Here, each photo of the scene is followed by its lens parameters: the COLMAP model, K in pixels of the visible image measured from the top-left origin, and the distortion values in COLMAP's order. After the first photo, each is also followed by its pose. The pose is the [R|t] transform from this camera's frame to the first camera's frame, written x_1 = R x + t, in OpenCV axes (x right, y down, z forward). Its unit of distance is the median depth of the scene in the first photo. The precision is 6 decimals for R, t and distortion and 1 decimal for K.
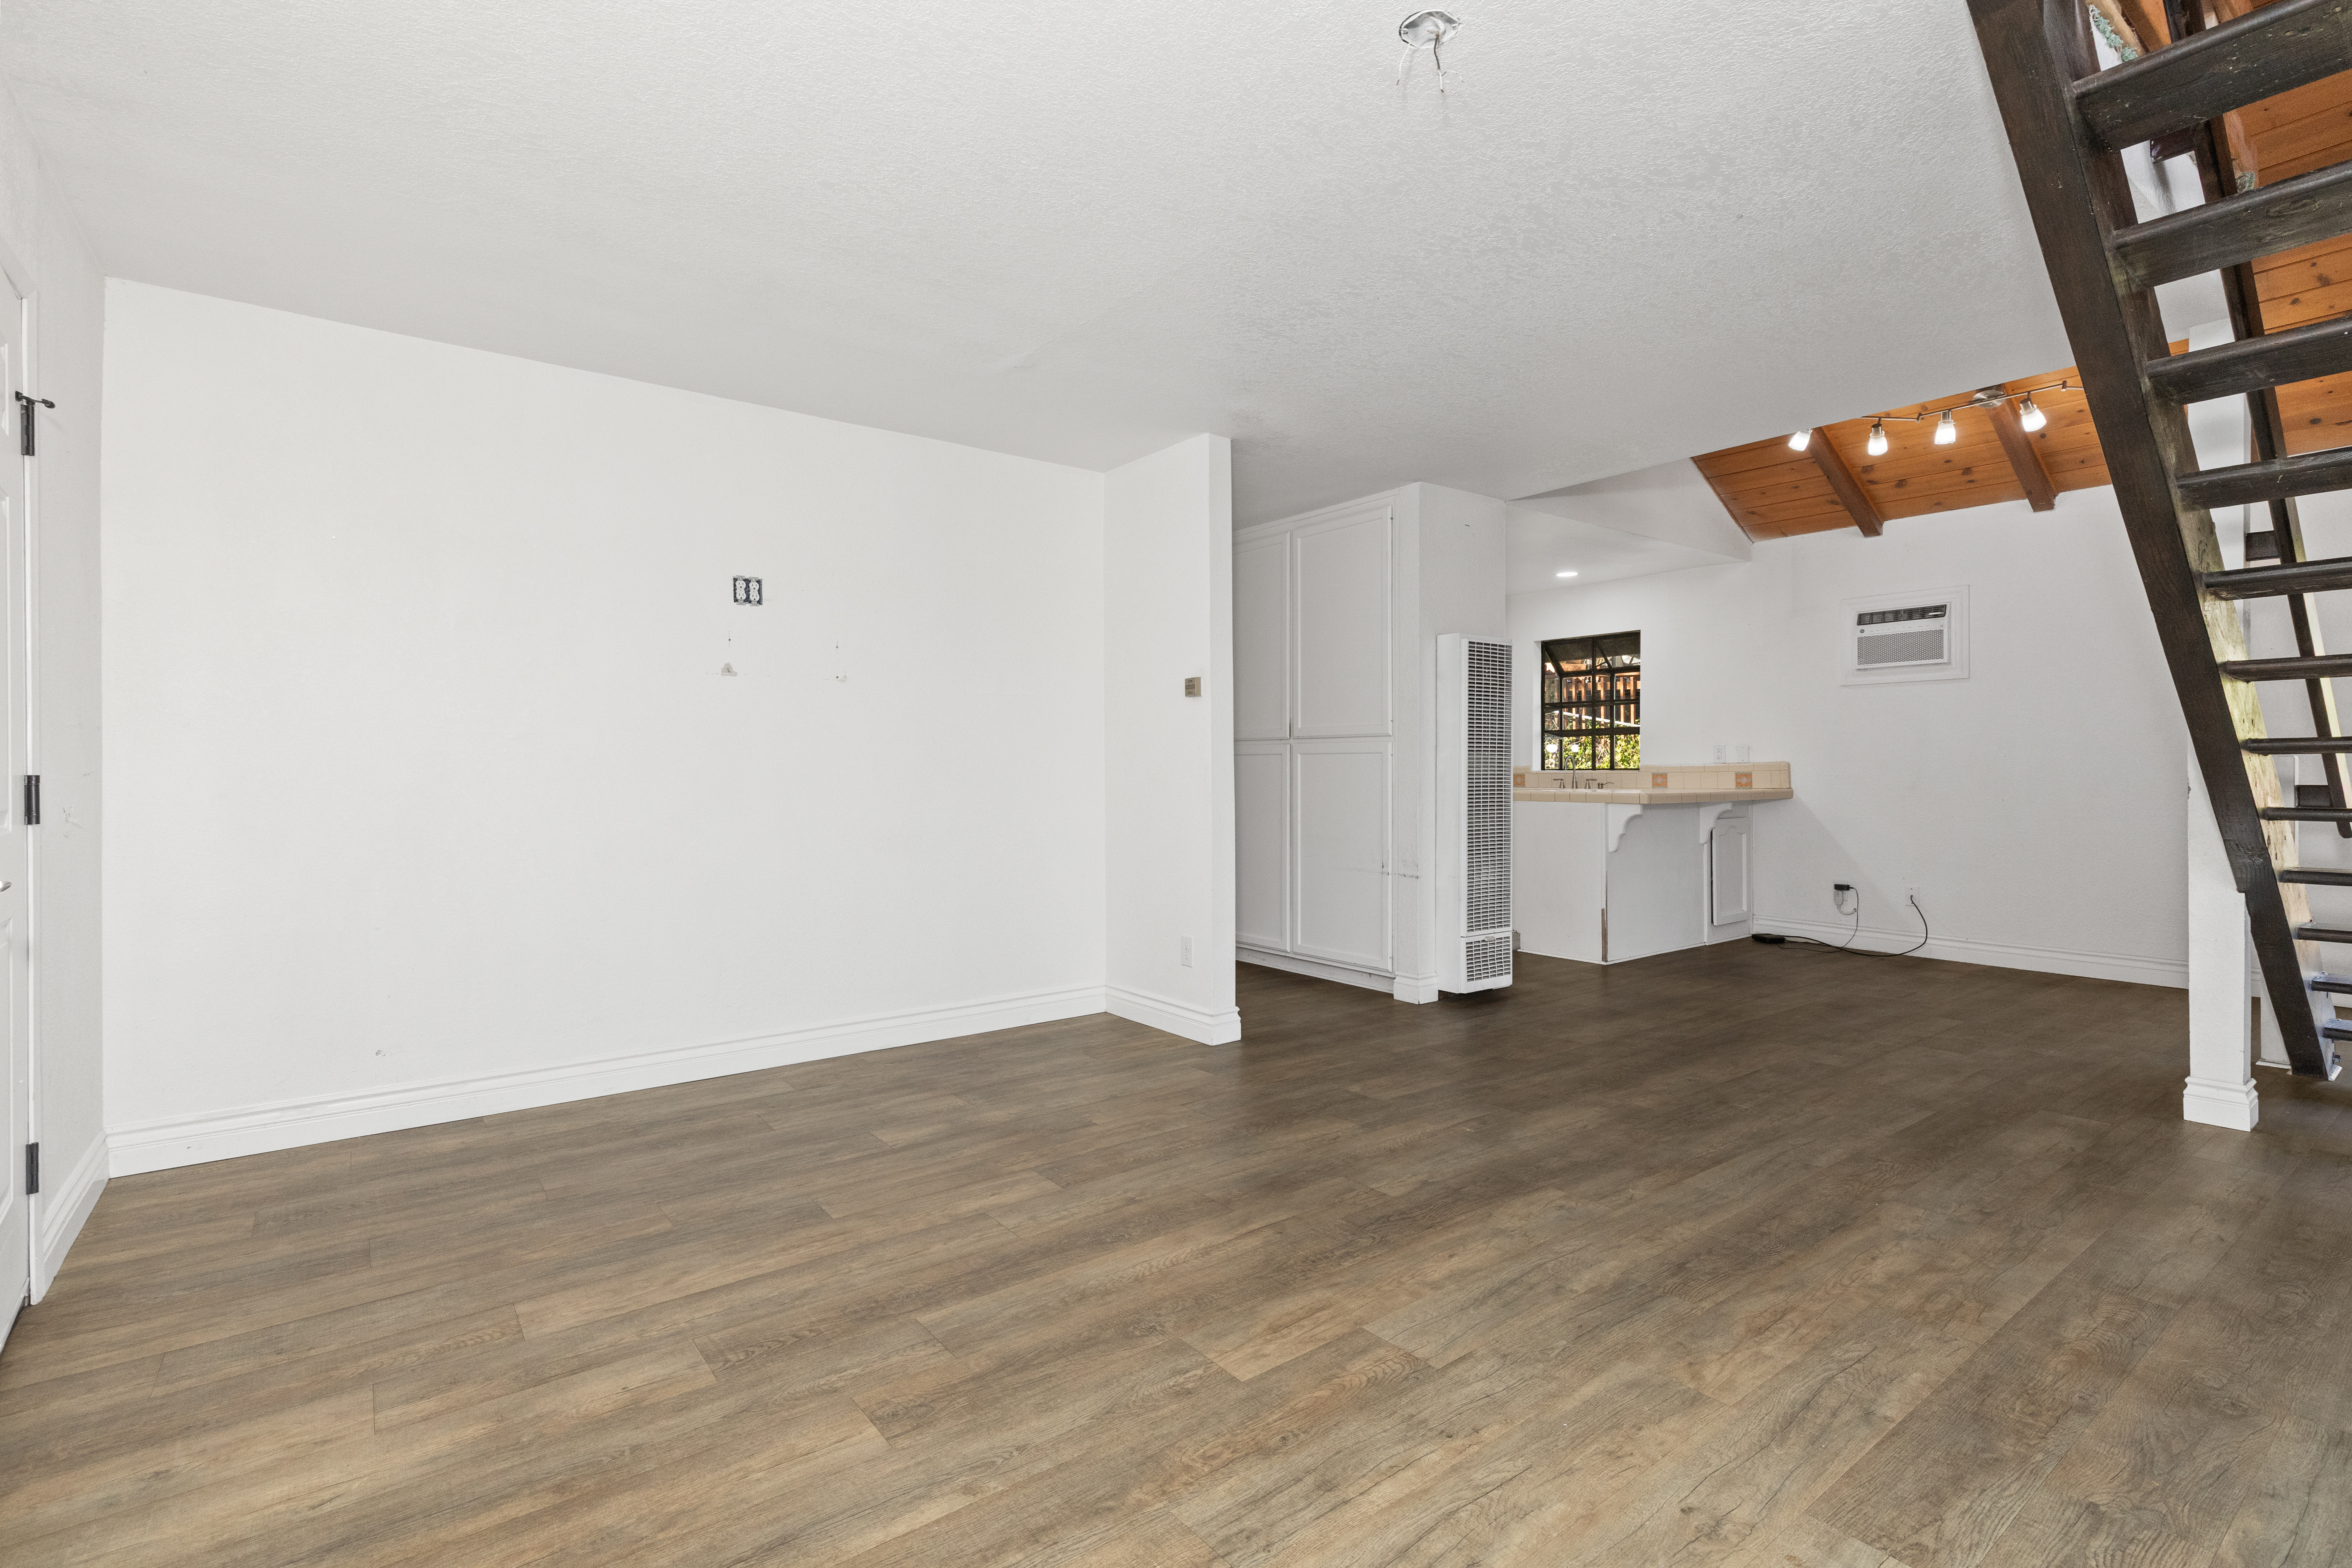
lens RADIAL K [[1068.9, 0, 1166.0], [0, 1068.9, 764.1], [0, 0, 1]] dist [0.005095, -0.001188]
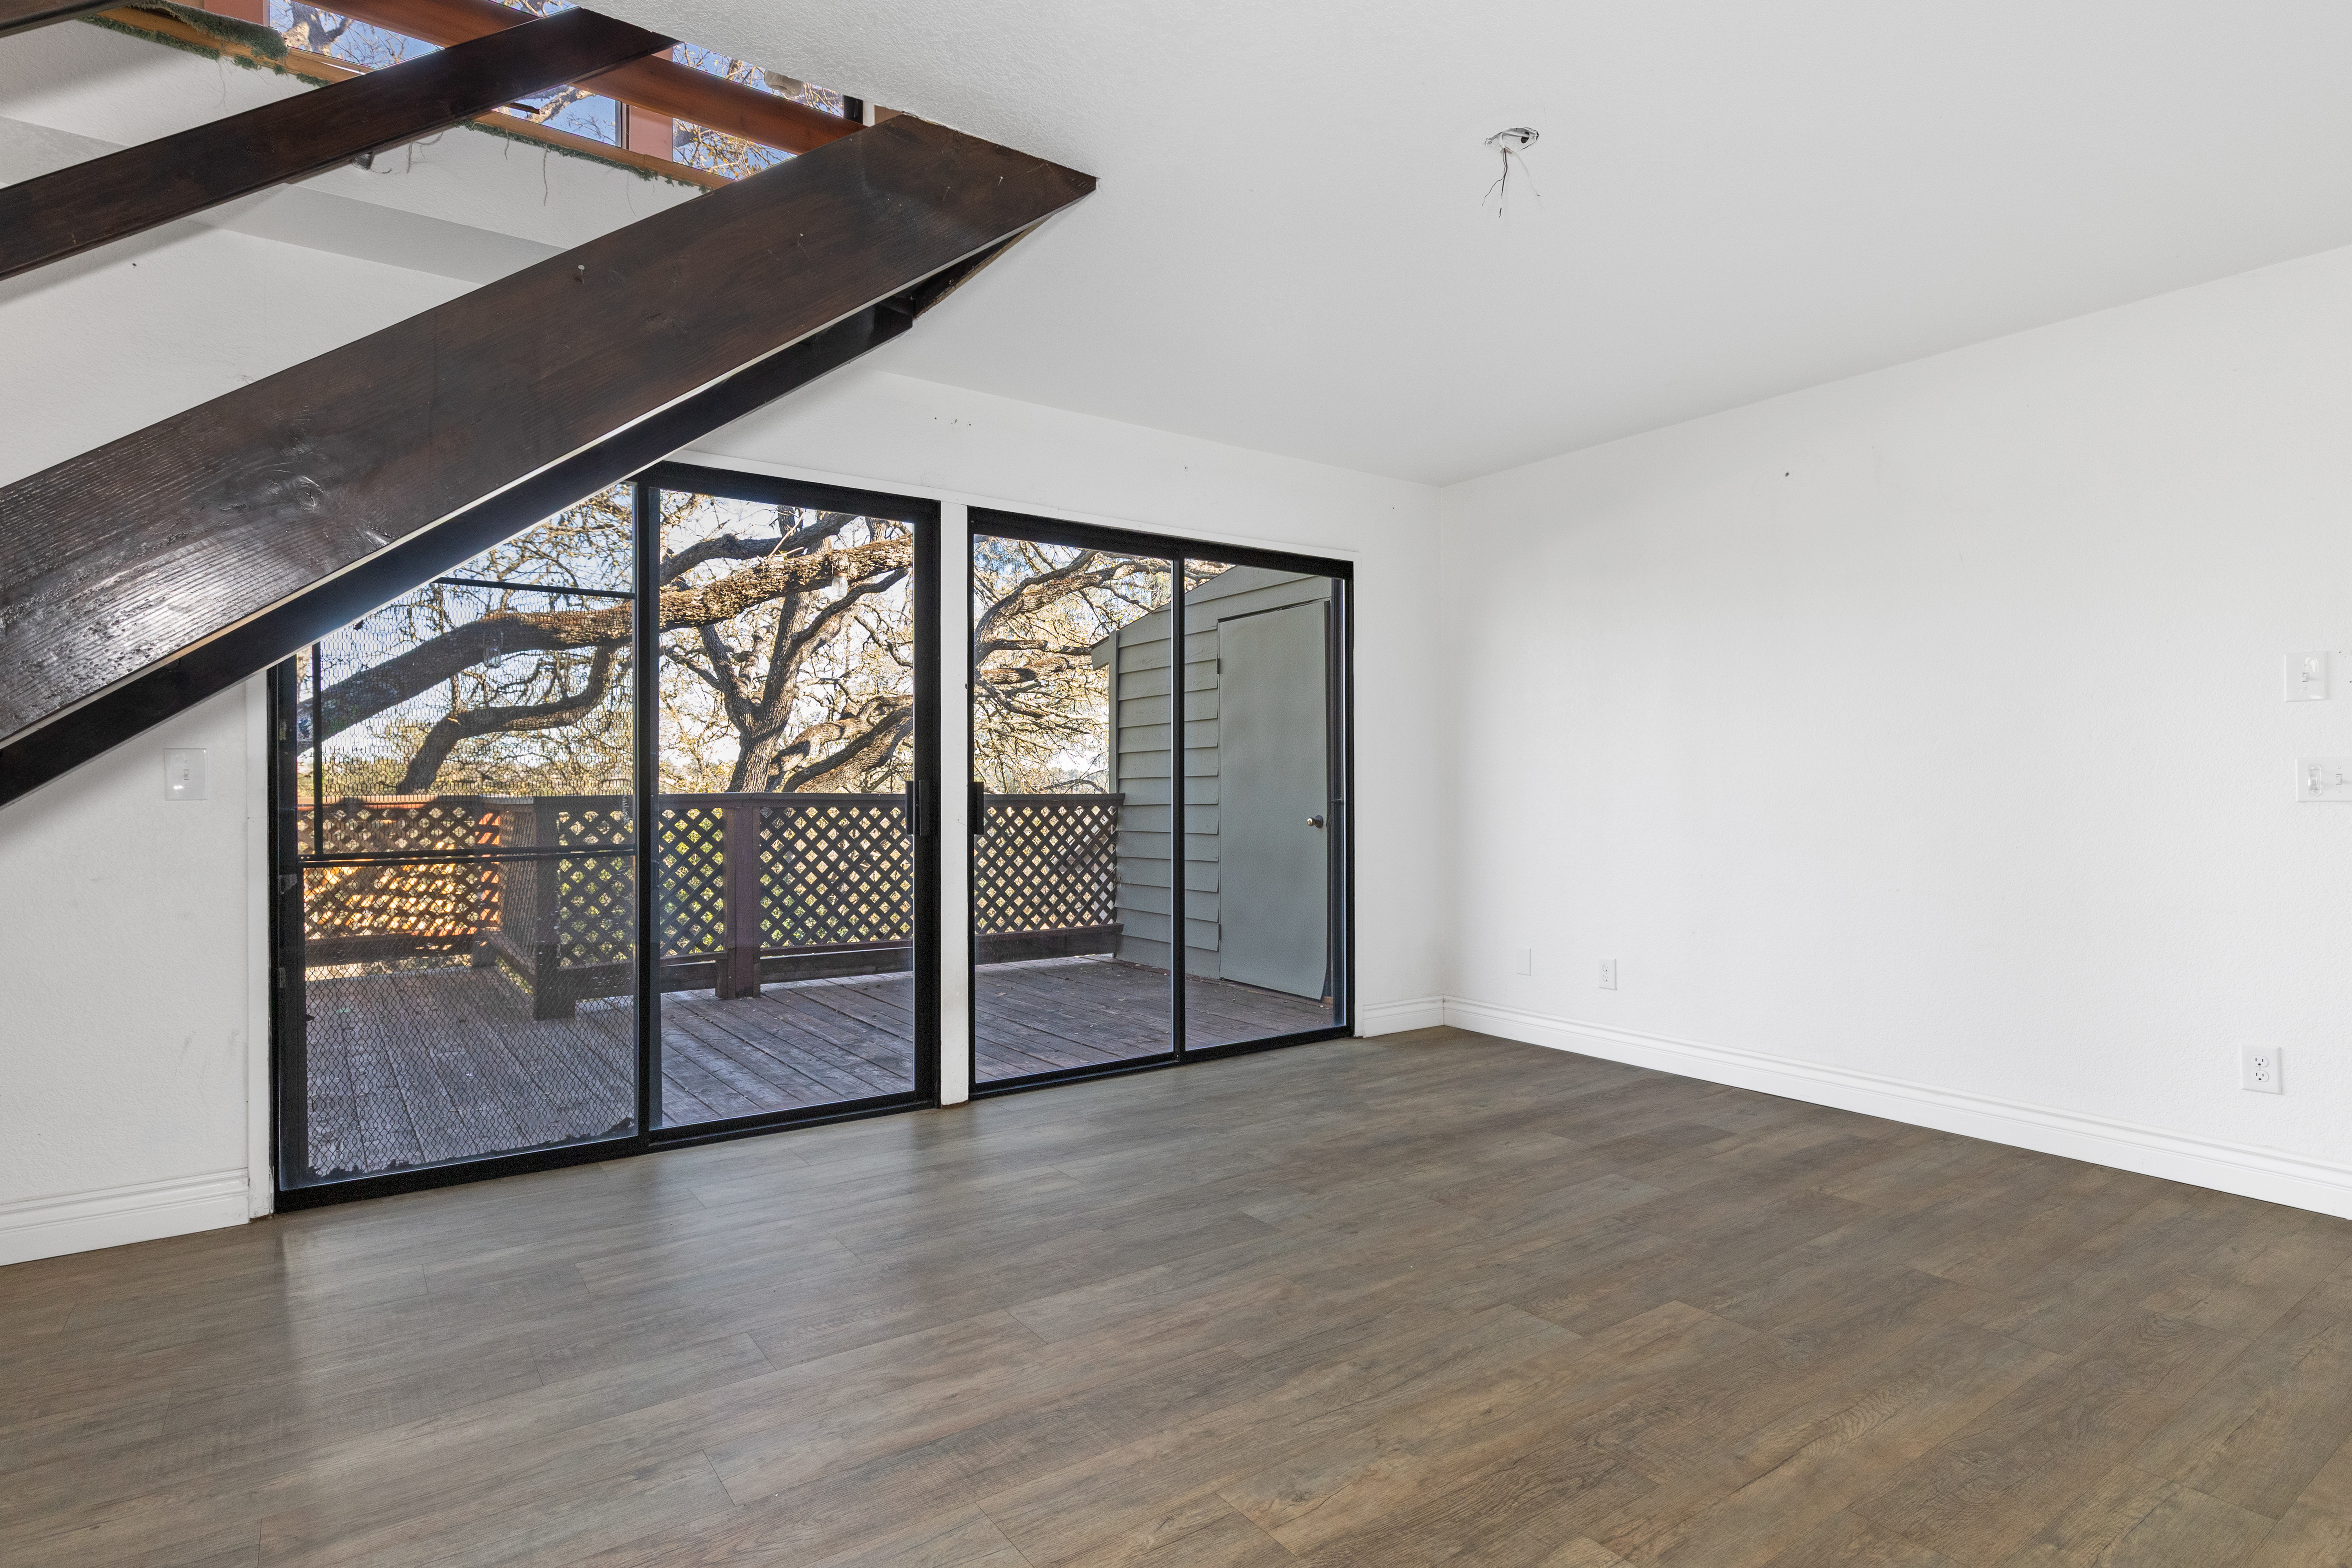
lens RADIAL K [[1180.0, 0, 1173.3], [0, 1180.0, 785.5], [0, 0, 1]] dist [0.002000, 0.000779]
pose [[-0.999512, 0.003669, 0.031015, 0.517399], [0.003537, 0.999985, -0.004297, 0.015238], [-0.031031, -0.004186, -0.999510, 2.067469]]
